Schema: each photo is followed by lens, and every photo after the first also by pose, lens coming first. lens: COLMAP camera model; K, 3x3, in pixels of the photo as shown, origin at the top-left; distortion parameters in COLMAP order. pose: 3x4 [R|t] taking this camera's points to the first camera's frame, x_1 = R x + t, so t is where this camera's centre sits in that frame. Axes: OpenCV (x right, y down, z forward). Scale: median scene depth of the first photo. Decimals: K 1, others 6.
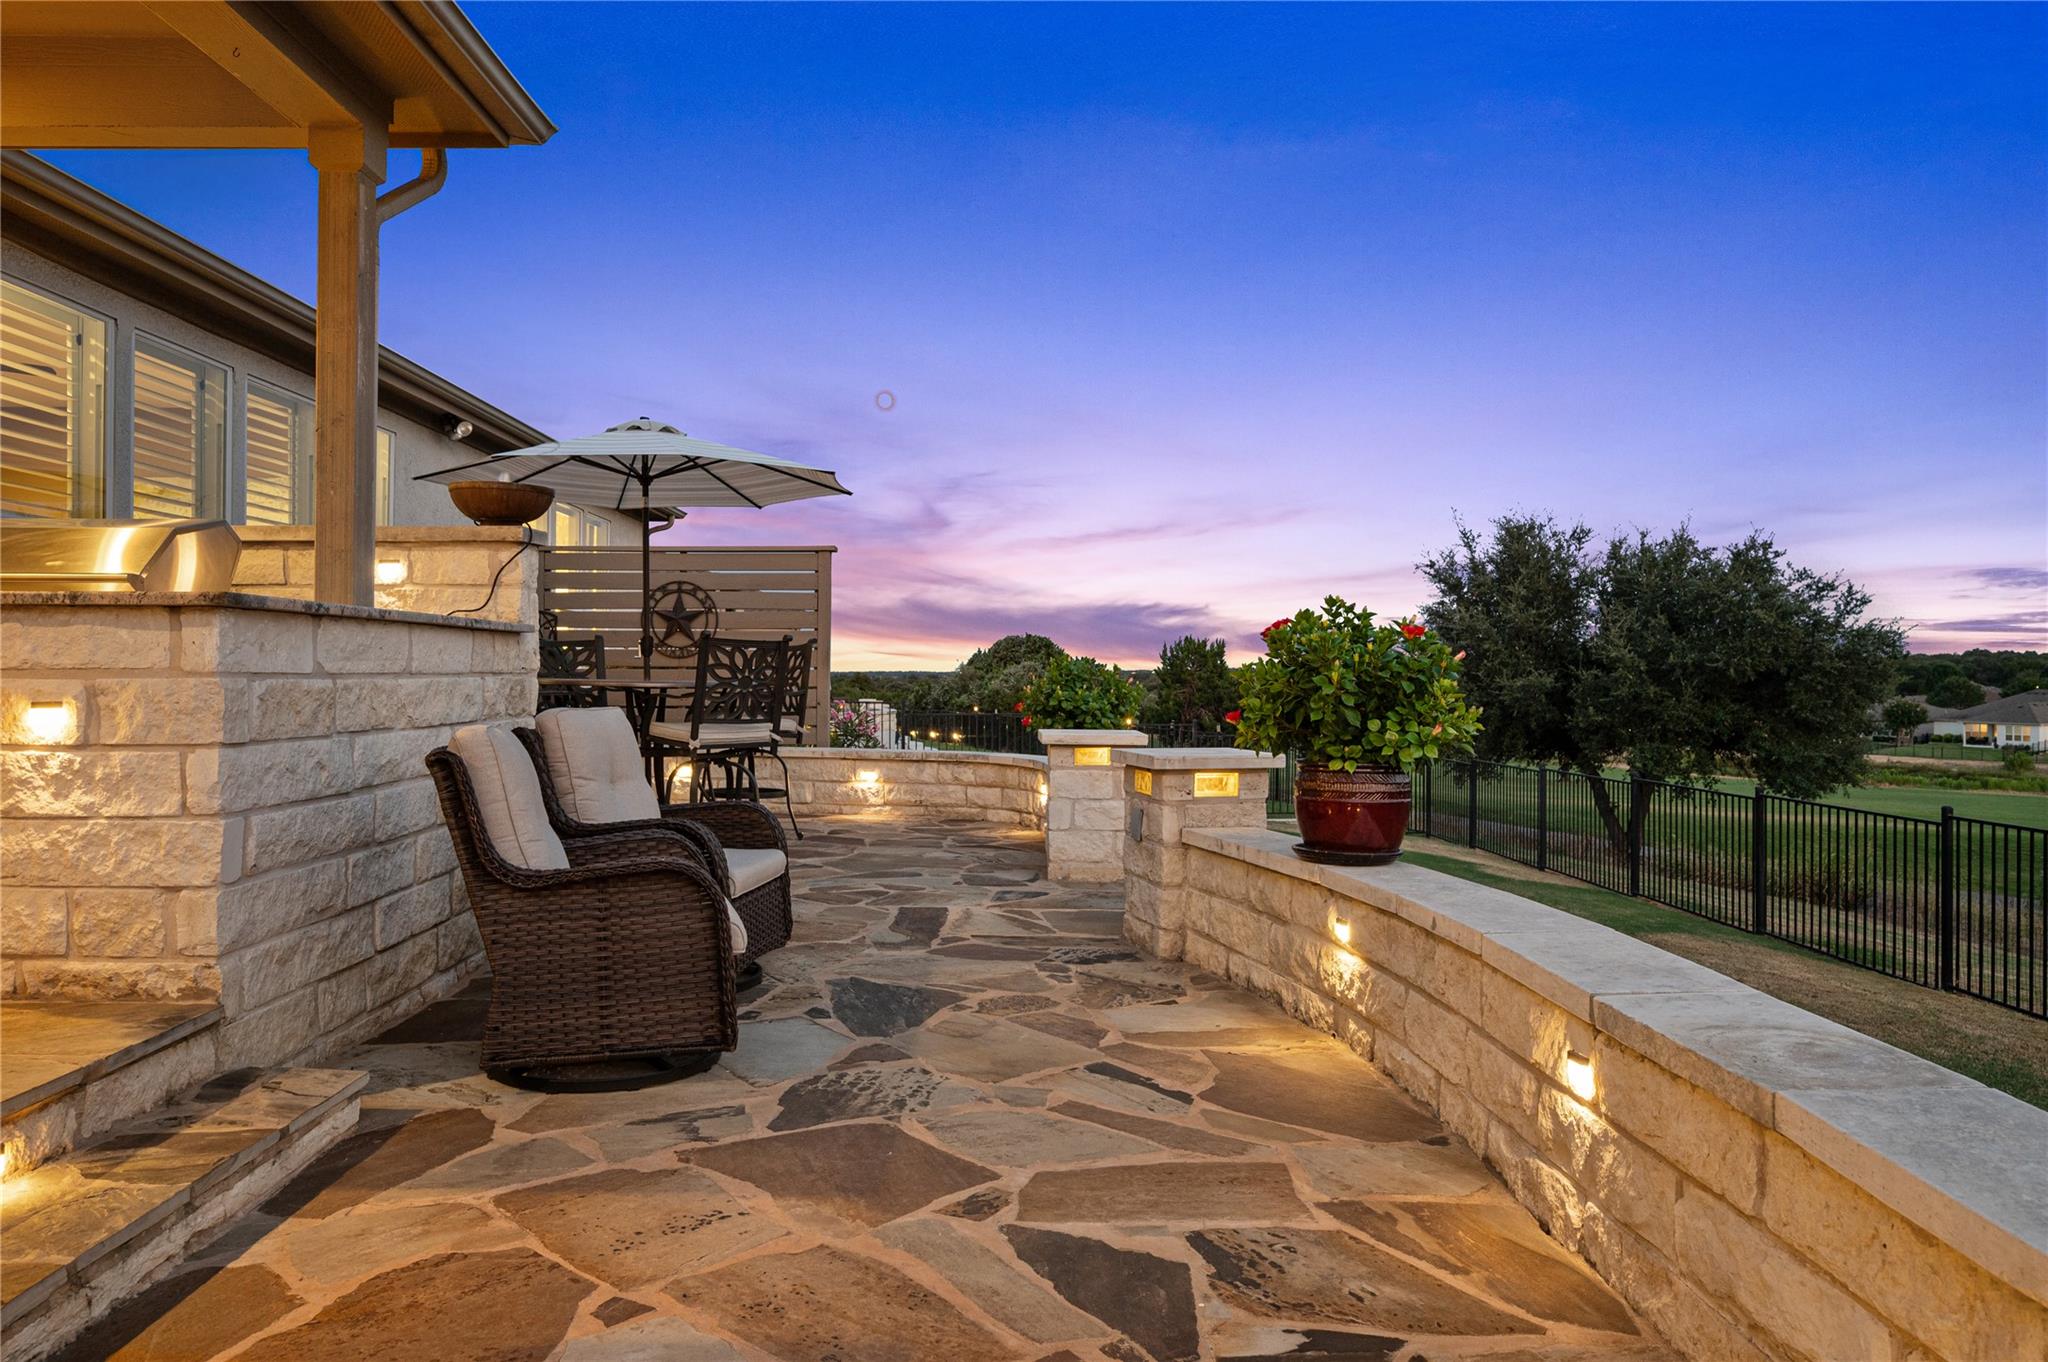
lens RADIAL K [[1375.0, 0, 1024.0], [0, 1375.0, 681.0], [0, 0, 1]] dist [-0.002225, -0.001278]
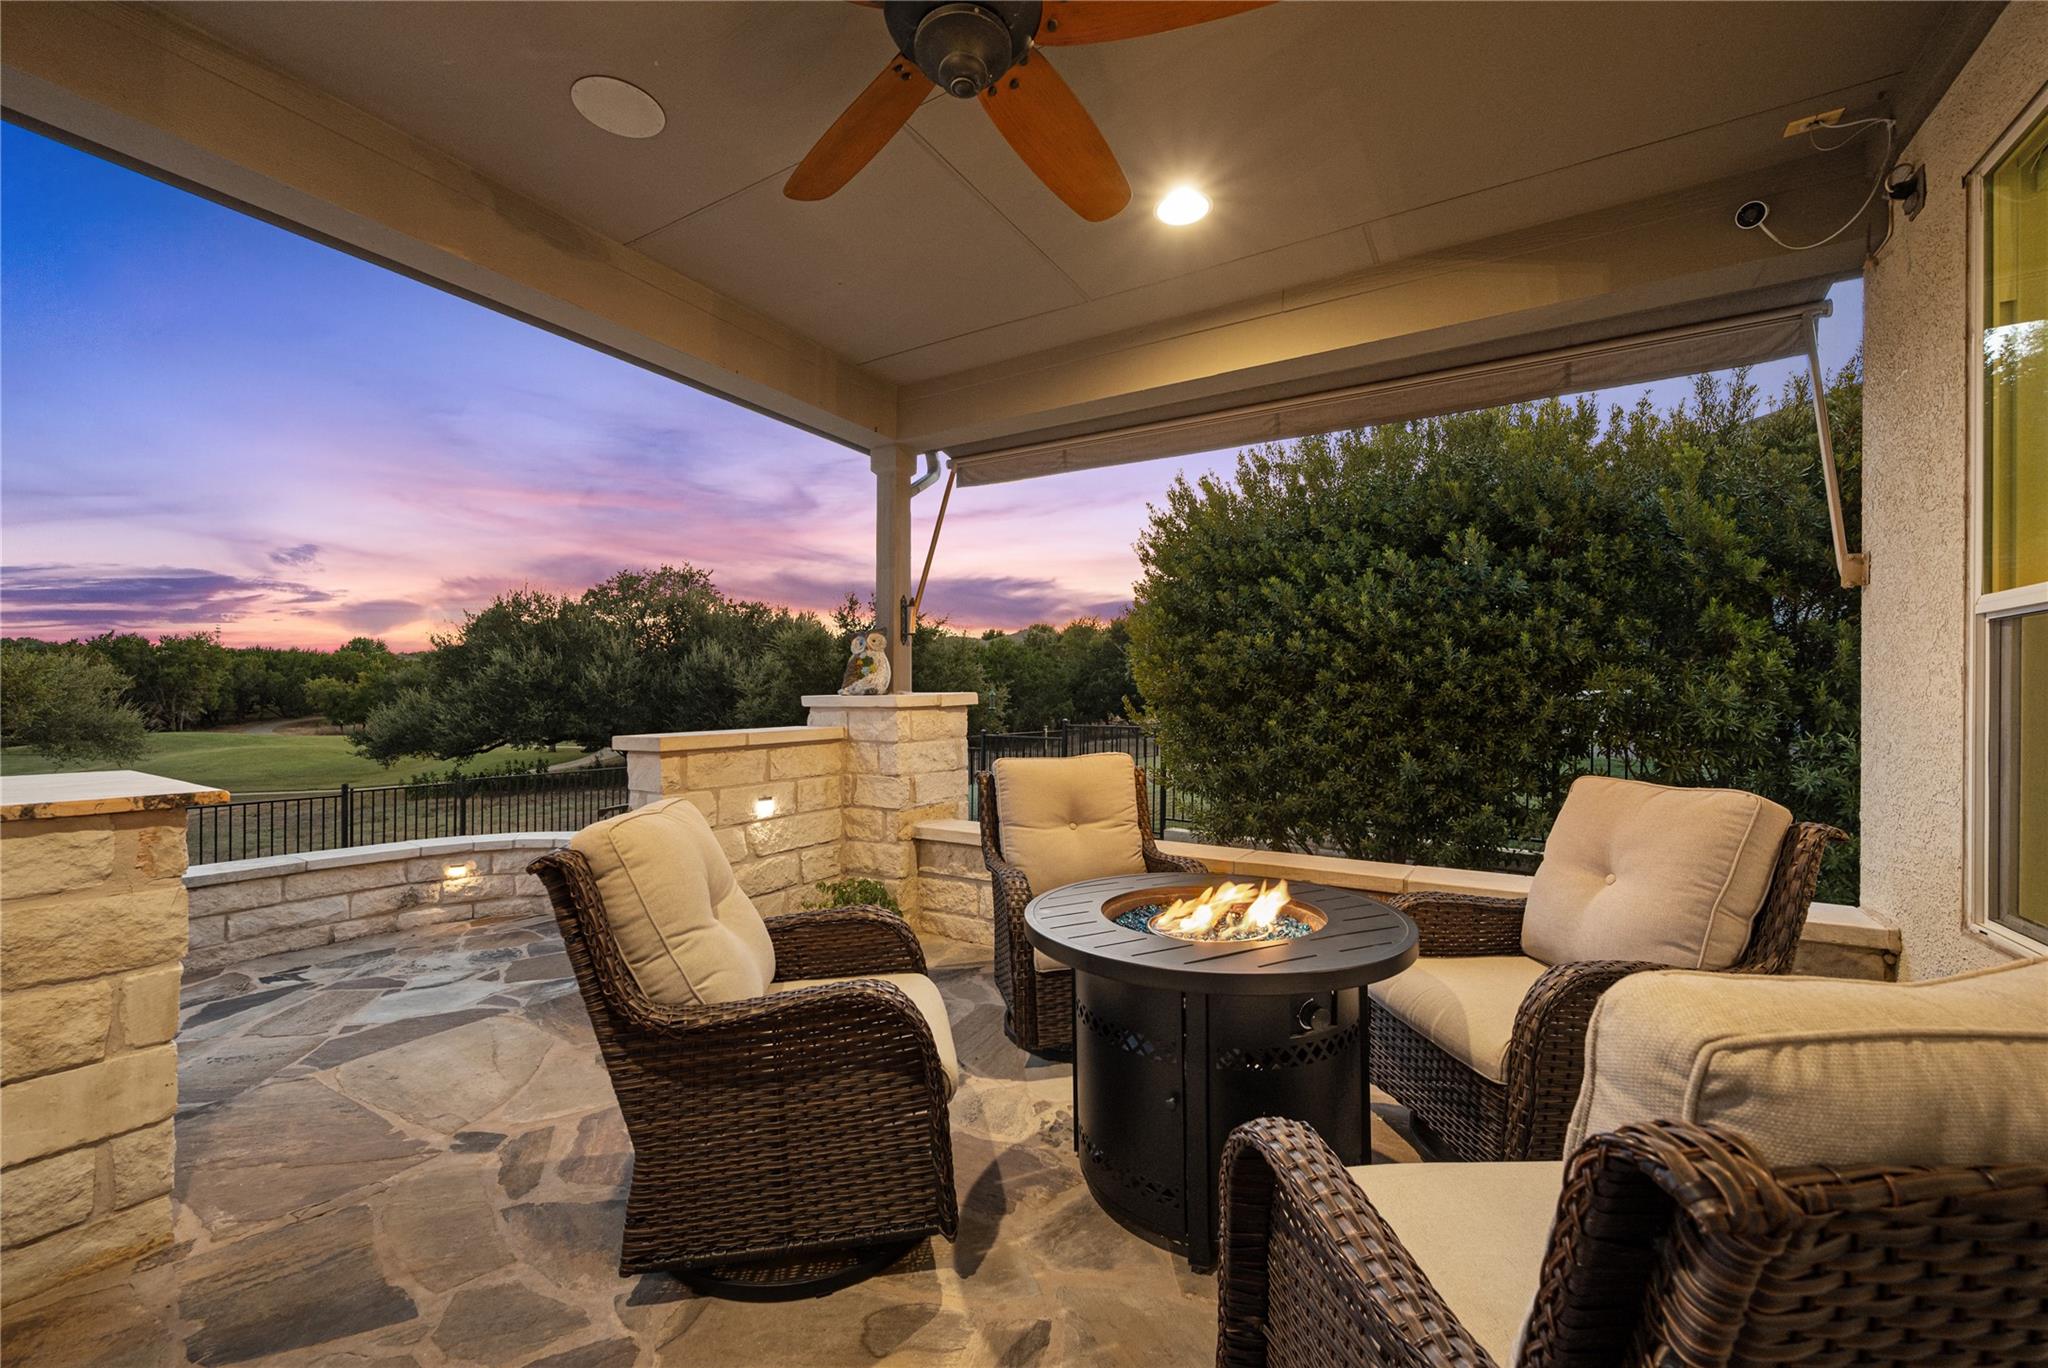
lens RADIAL K [[794.5, 0, 1016.2], [0, 794.5, 695.8], [0, 0, 1]] dist [-0.001008, -0.000054]
pose [[-0.840066, -0.005879, 0.542452, -1.151416], [-0.005268, 0.999983, 0.002679, -0.097974], [-0.542458, -0.000607, -0.840082, 0.839666]]
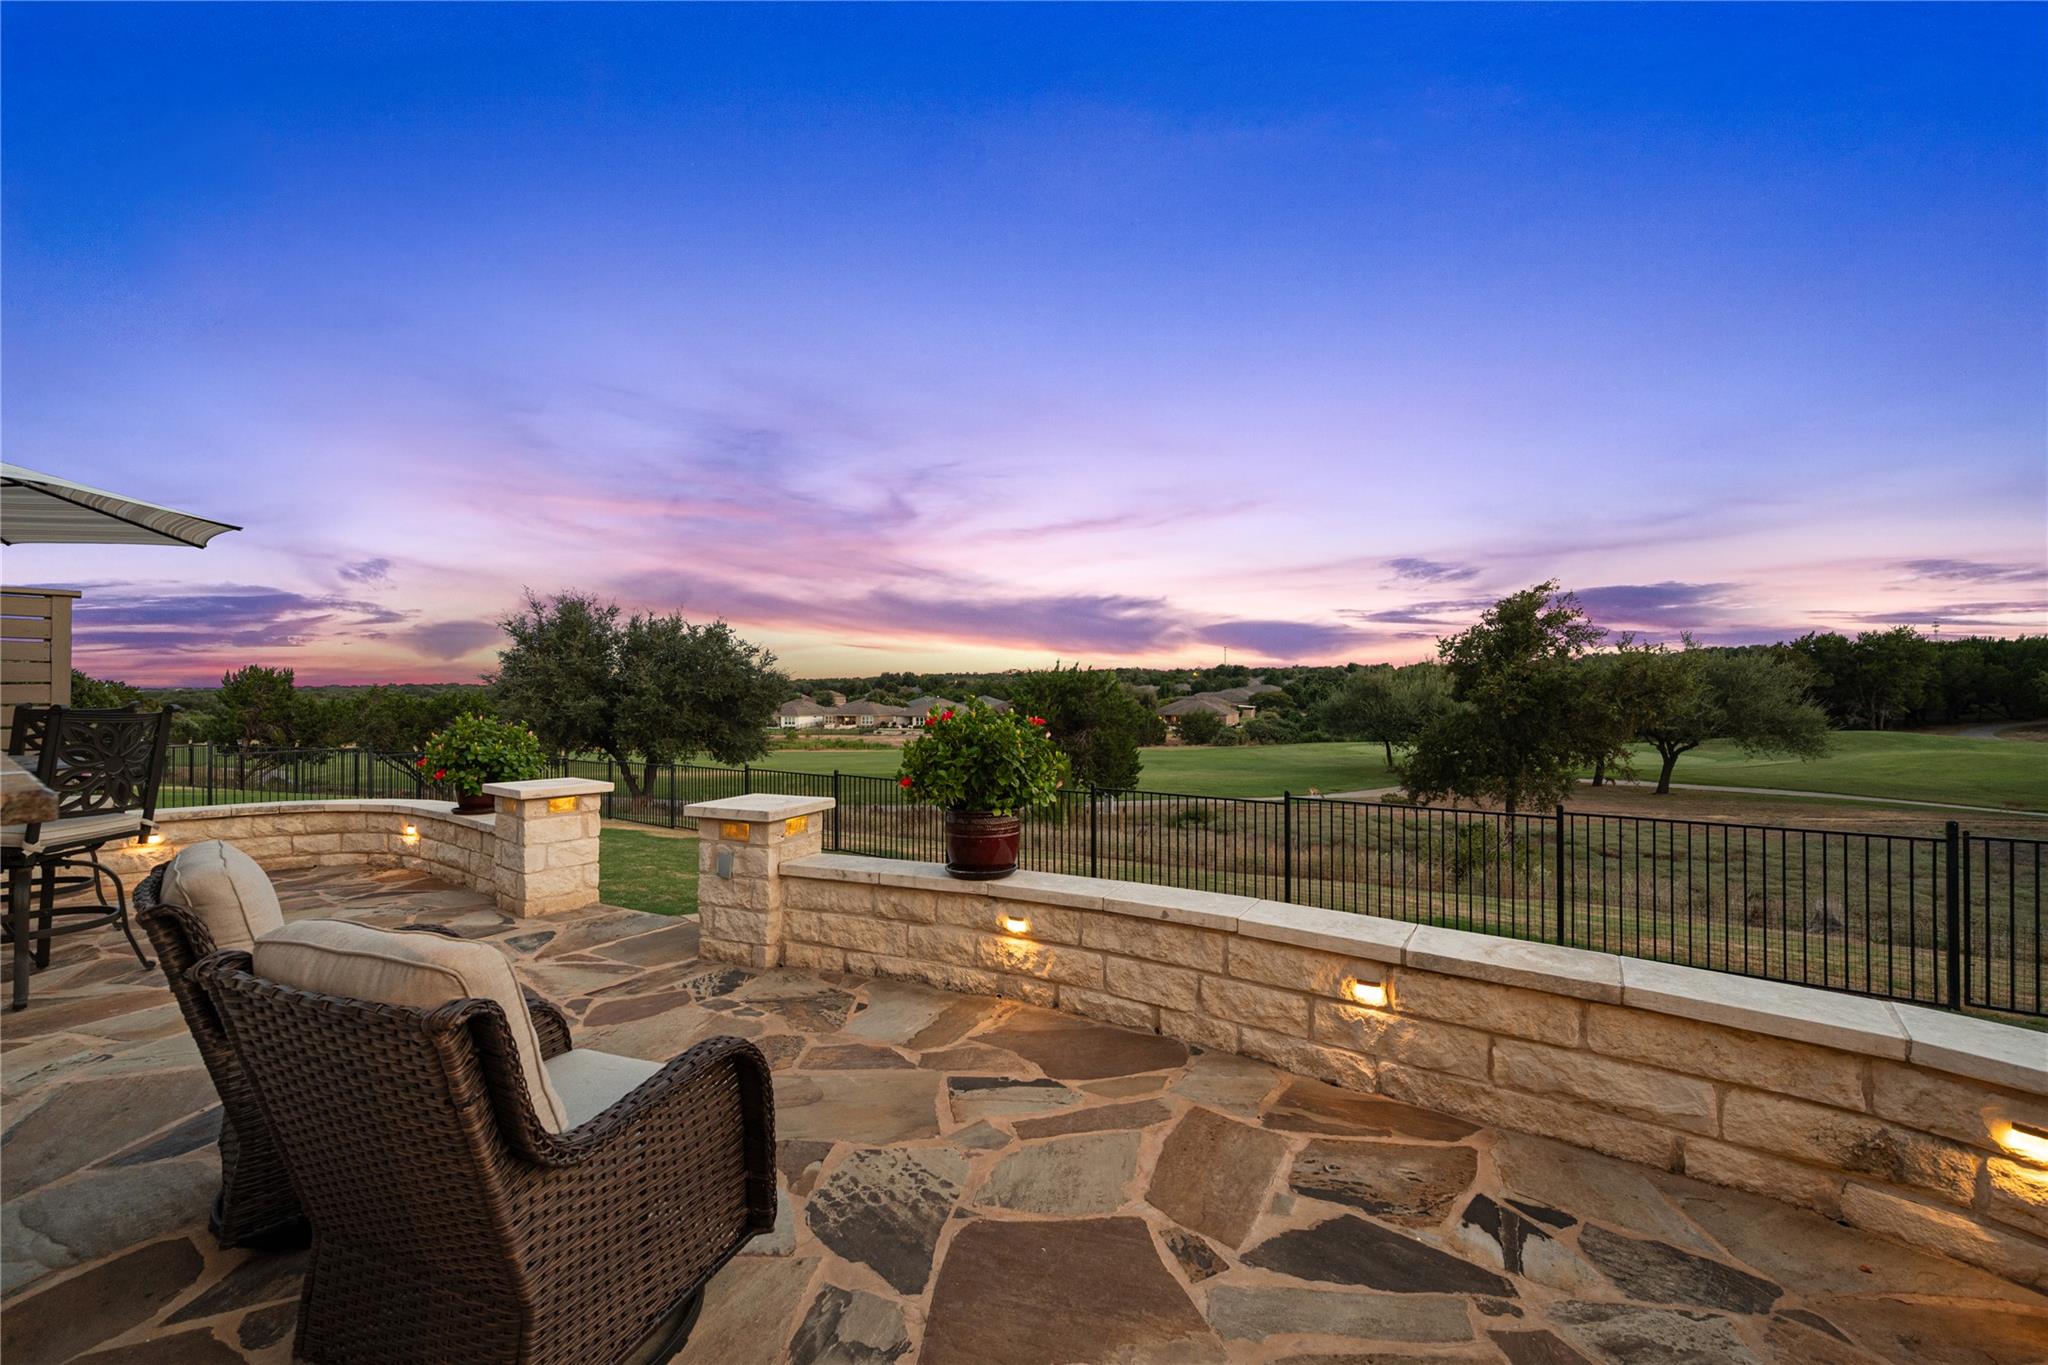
lens RADIAL K [[794.5, 0, 1016.2], [0, 794.5, 694.3], [0, 0, 1]] dist [-0.001008, -0.000054]
pose [[0.603034, -0.005374, 0.797697, -0.431351], [0.005425, 0.999982, 0.002636, -0.066555], [-0.797697, 0.002737, 0.603053, 0.457560]]
